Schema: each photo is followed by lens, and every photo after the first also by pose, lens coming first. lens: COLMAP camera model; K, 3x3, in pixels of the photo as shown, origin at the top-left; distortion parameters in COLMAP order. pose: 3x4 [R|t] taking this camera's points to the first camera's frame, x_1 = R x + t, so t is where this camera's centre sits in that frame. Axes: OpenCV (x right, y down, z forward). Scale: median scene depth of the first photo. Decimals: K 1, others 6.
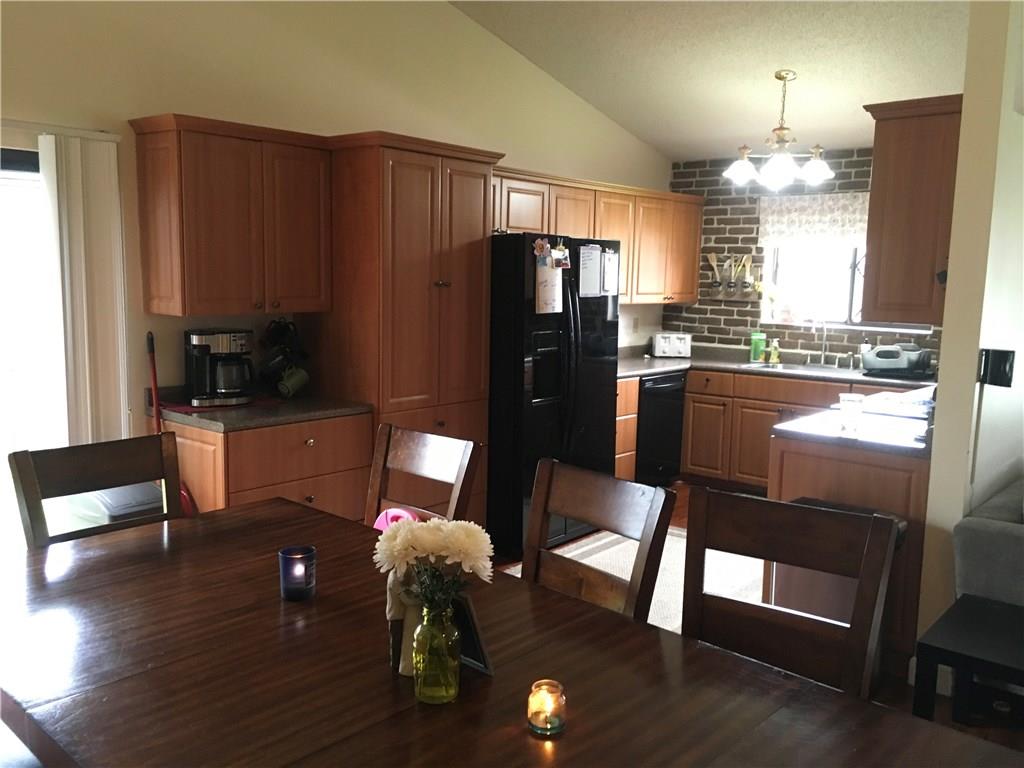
lens RADIAL K [[868.5, 0, 512.0], [0, 868.5, 384.0], [0, 0, 1]] dist [0.085814, -0.116577]
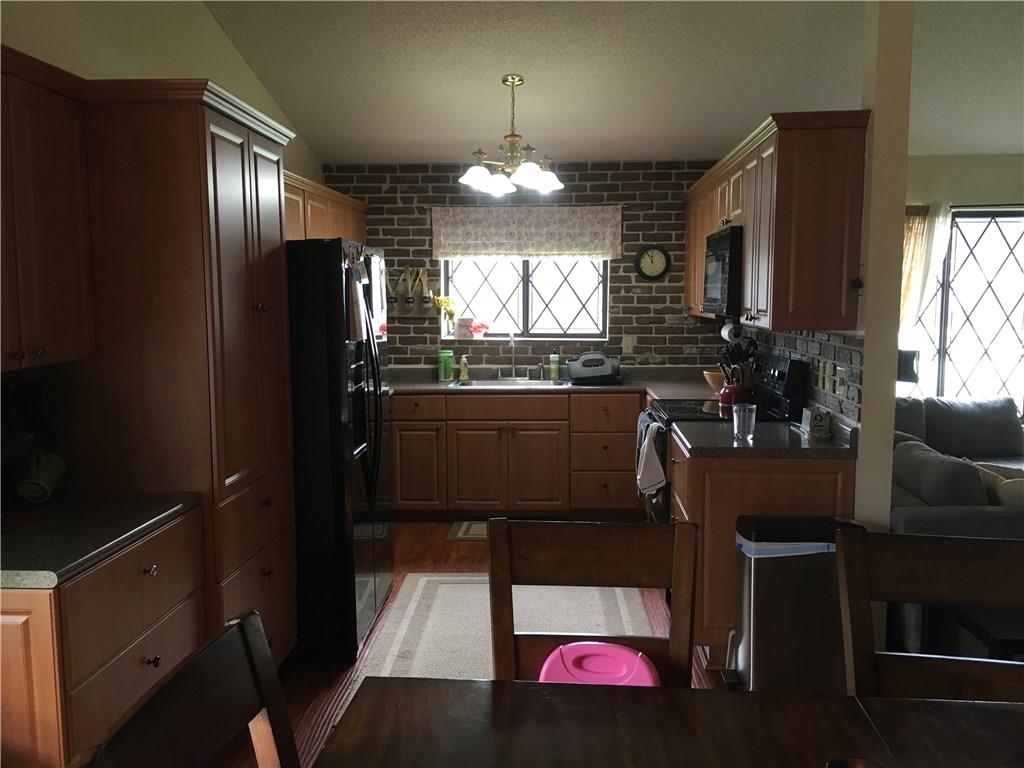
lens RADIAL K [[869.3, 0, 512.0], [0, 869.3, 381.0], [0, 0, 1]] dist [0.085443, -0.115056]
pose [[0.794301, -0.085110, 0.601534, -0.234891], [0.097827, 0.995136, 0.011622, -0.029182], [-0.599597, 0.049615, 0.798763, 0.204950]]
